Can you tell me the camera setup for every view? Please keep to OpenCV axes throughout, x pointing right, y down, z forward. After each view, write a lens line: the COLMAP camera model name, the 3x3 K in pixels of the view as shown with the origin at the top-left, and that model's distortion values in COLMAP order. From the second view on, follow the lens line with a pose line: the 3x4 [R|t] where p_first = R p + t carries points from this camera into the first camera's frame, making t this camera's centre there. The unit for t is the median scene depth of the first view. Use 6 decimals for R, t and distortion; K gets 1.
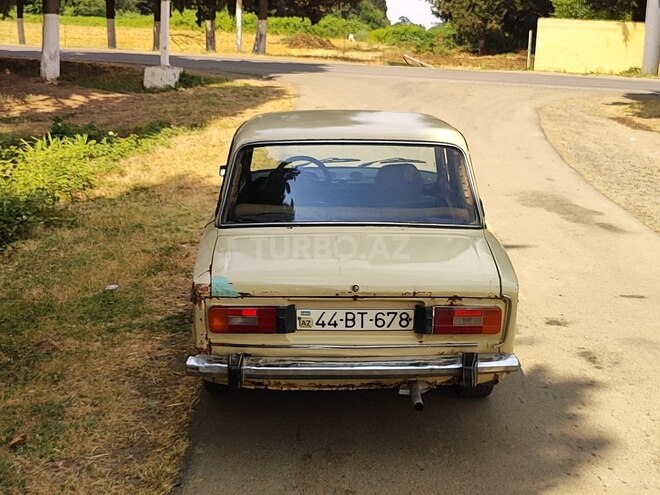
lens RADIAL K [[979.0, 0, 332.4], [0, 979.0, 247.2], [0, 0, 1]] dist [0.038524, 0.000000]
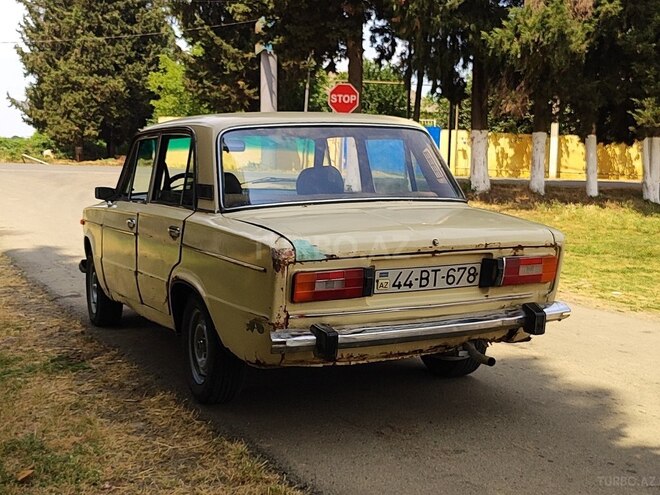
lens RADIAL K [[979.0, 0, 330.8], [0, 979.0, 247.1], [0, 0, 1]] dist [0.038524, 0.000000]
pose [[0.914509, -0.056552, 0.400594, -0.454452], [0.100782, 0.990811, -0.090201, 0.121430], [-0.391812, 0.122862, 0.911805, 0.145177]]
